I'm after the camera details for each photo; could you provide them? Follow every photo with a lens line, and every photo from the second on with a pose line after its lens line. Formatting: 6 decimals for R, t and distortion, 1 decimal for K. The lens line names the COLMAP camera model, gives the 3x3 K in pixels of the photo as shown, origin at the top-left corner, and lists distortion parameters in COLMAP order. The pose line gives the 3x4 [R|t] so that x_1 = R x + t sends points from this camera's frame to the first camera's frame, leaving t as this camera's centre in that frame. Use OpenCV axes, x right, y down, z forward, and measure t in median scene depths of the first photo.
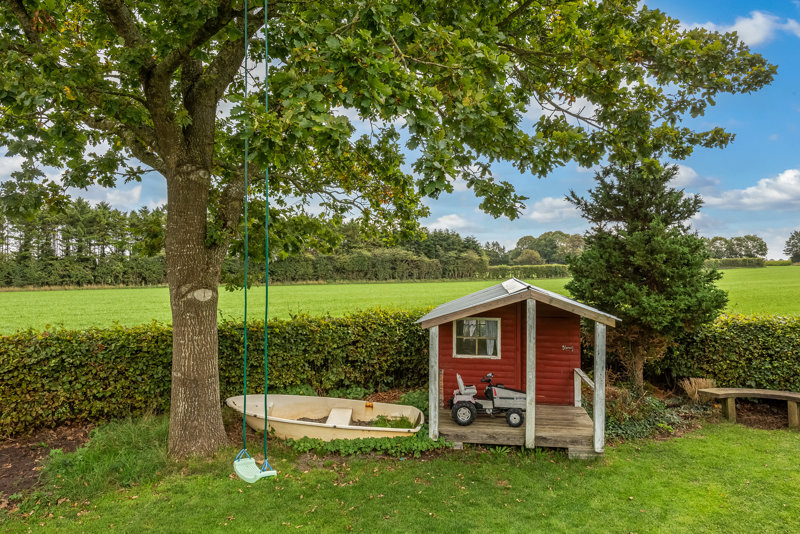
lens RADIAL K [[548.0, 0, 400.0], [0, 548.0, 261.4], [0, 0, 1]] dist [0.024146, 0.002139]
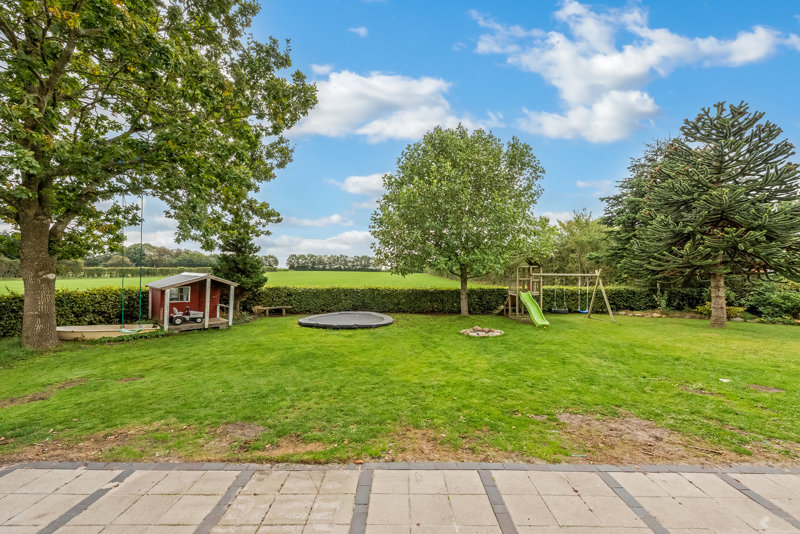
lens RADIAL K [[324.3, 0, 401.6], [0, 324.3, 261.8], [0, 0, 1]] dist [0.000741, -0.000946]
pose [[0.582509, 0.041362, 0.811771, -0.544949], [-0.026666, 0.999139, -0.031774, 0.006410], [-0.812387, -0.003138, 0.583110, -0.817045]]
